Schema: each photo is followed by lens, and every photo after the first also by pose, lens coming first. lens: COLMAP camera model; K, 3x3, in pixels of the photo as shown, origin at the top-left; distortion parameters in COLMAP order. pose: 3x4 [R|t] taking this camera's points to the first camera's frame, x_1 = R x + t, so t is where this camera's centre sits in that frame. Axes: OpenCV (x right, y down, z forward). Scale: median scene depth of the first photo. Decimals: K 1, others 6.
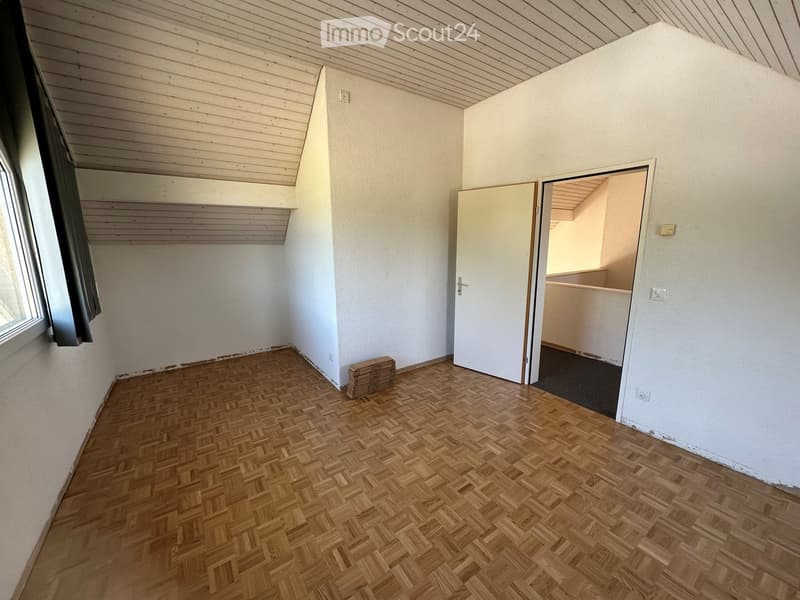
lens RADIAL K [[321.1, 0, 400.3], [0, 321.1, 298.3], [0, 0, 1]] dist [-0.000519, 0.000439]
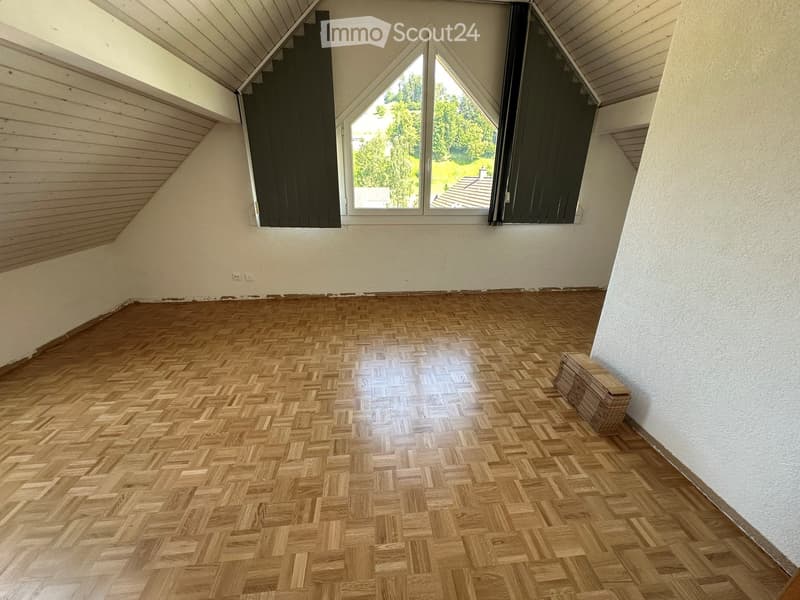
lens RADIAL K [[321.1, 0, 399.9], [0, 321.1, 297.8], [0, 0, 1]] dist [-0.000519, 0.000439]
pose [[-0.478843, 0.314383, -0.819679, 0.722955], [-0.168143, 0.883553, 0.437108, -0.170564], [0.861648, 0.347129, -0.370222, 1.115452]]
